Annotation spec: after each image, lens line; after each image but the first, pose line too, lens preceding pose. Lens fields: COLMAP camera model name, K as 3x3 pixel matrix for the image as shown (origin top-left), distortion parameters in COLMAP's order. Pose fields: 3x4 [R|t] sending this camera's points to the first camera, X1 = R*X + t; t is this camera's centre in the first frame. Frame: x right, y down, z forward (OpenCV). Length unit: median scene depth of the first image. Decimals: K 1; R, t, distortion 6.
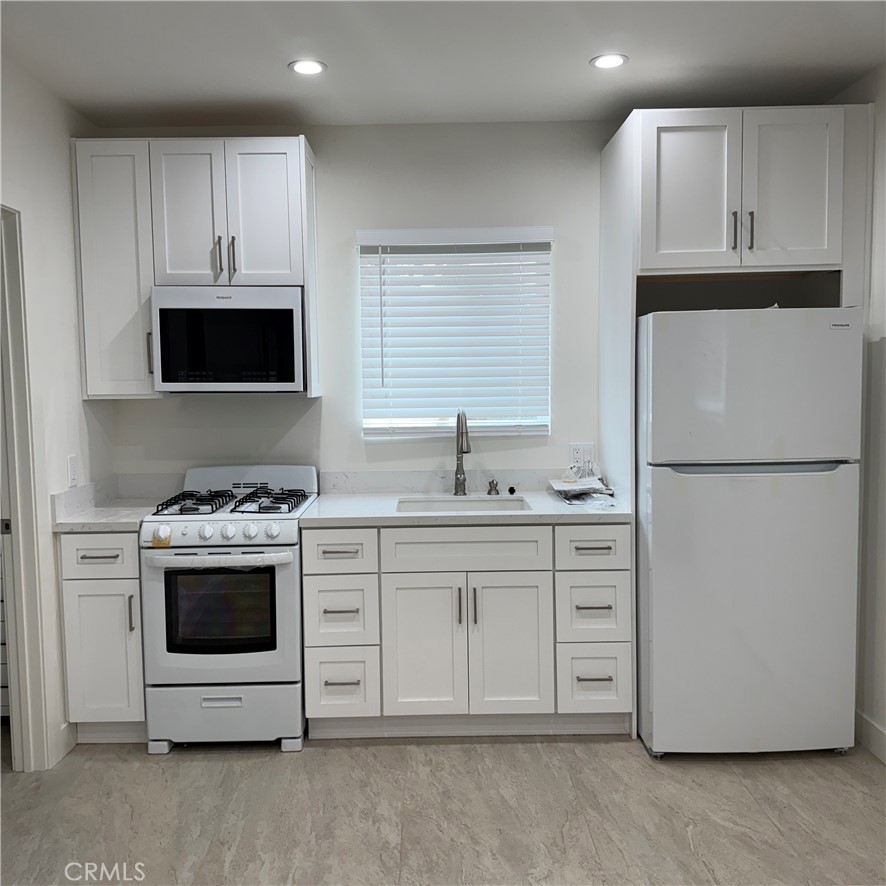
lens RADIAL K [[825.4, 0, 441.1], [0, 825.4, 434.4], [0, 0, 1]] dist [0.036016, 0.000000]
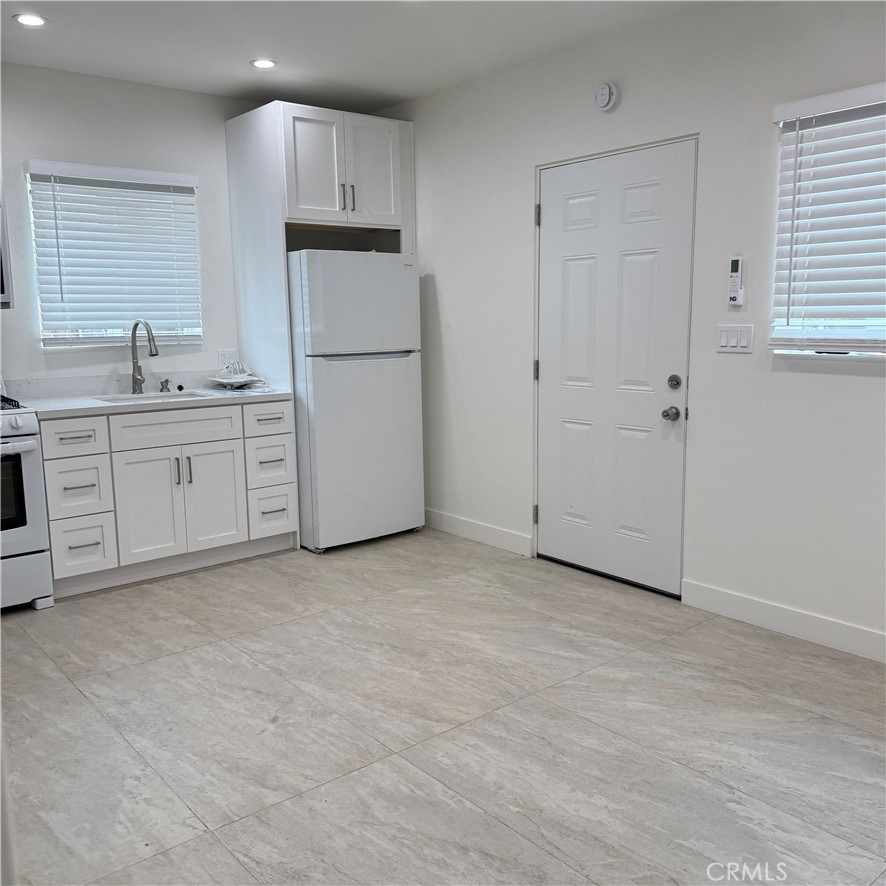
lens RADIAL K [[825.4, 0, 444.1], [0, 825.4, 438.1], [0, 0, 1]] dist [0.036016, 0.000000]
pose [[0.777058, -0.088108, 0.623231, -0.457433], [0.042979, 0.995270, 0.087118, 0.060415], [-0.627959, -0.040910, 0.777170, -0.271937]]
